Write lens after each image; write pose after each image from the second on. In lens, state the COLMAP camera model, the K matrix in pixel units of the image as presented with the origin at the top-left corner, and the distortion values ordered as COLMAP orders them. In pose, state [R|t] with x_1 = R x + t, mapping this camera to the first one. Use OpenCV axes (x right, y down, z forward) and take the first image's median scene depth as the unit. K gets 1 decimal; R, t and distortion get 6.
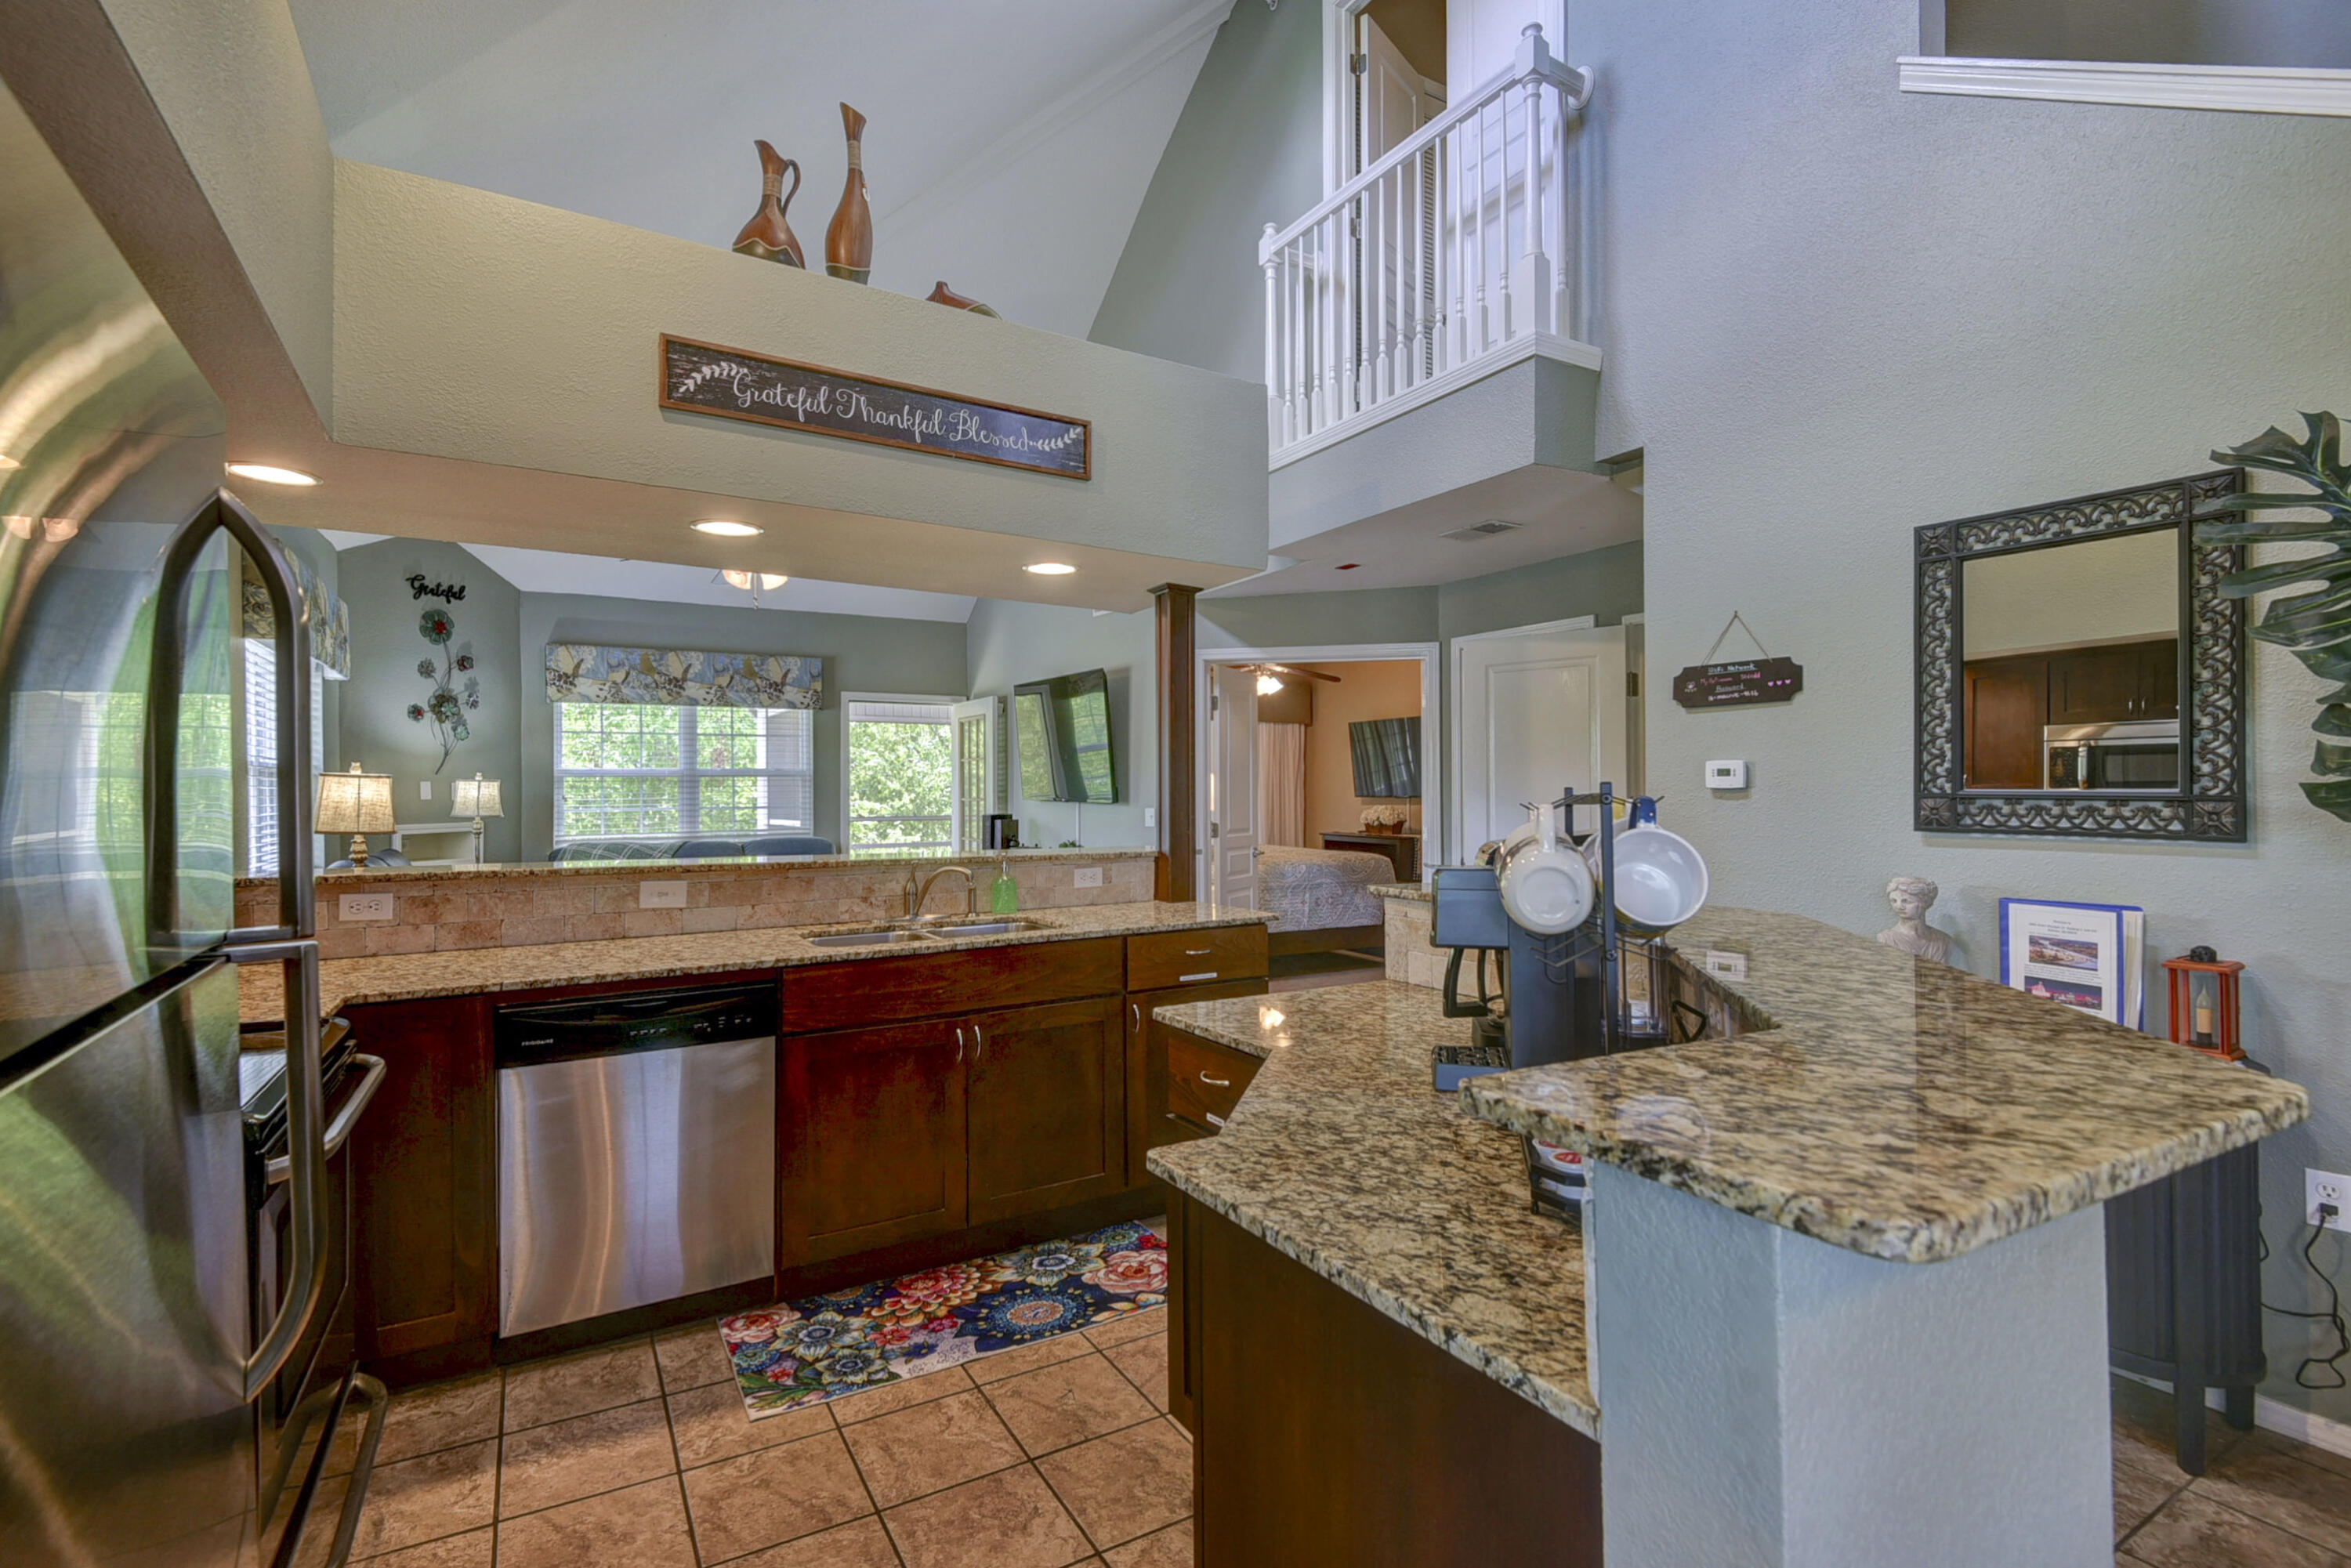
lens RADIAL K [[1061.0, 0, 1185.4], [0, 1061.0, 789.6], [0, 0, 1]] dist [0.033120, -0.032778]
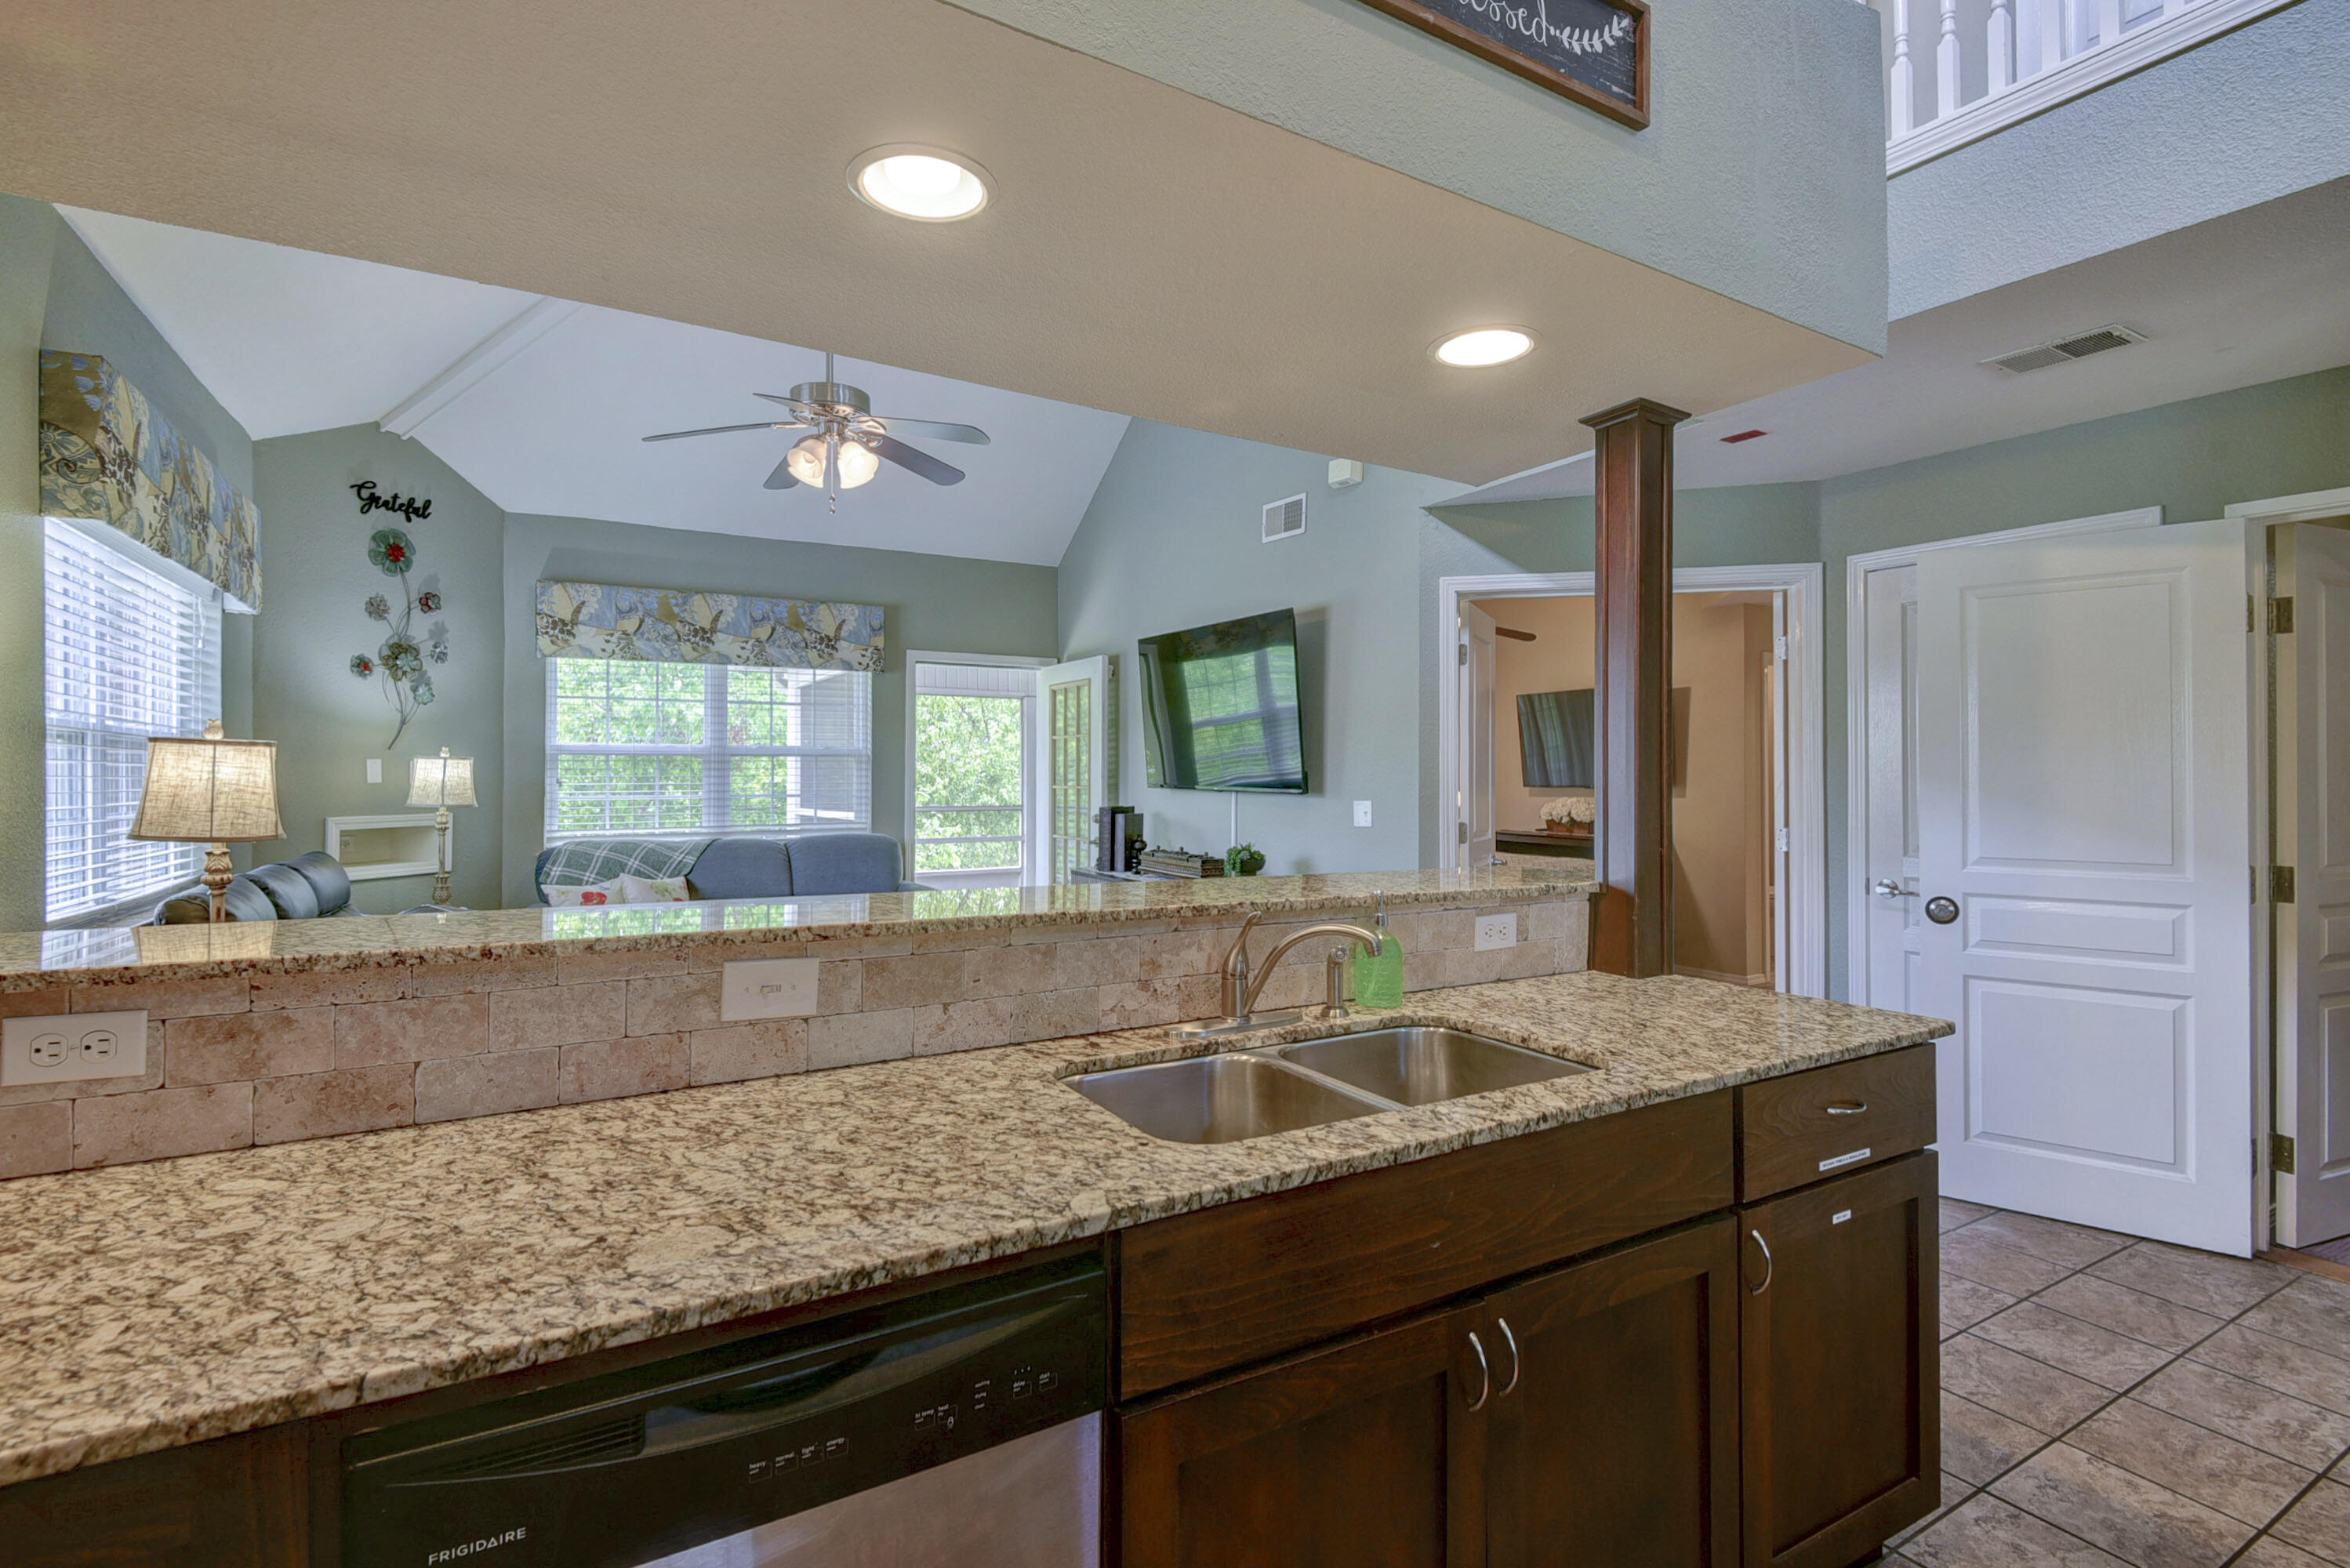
lens RADIAL K [[1091.7, 0, 1176.9], [0, 1091.7, 769.1], [0, 0, 1]] dist [0.030393, -0.024920]
pose [[0.999892, 0.006054, -0.013361, -0.137406], [-0.006155, 0.999953, -0.007527, 0.002016], [0.013315, 0.007608, 0.999882, 0.234848]]
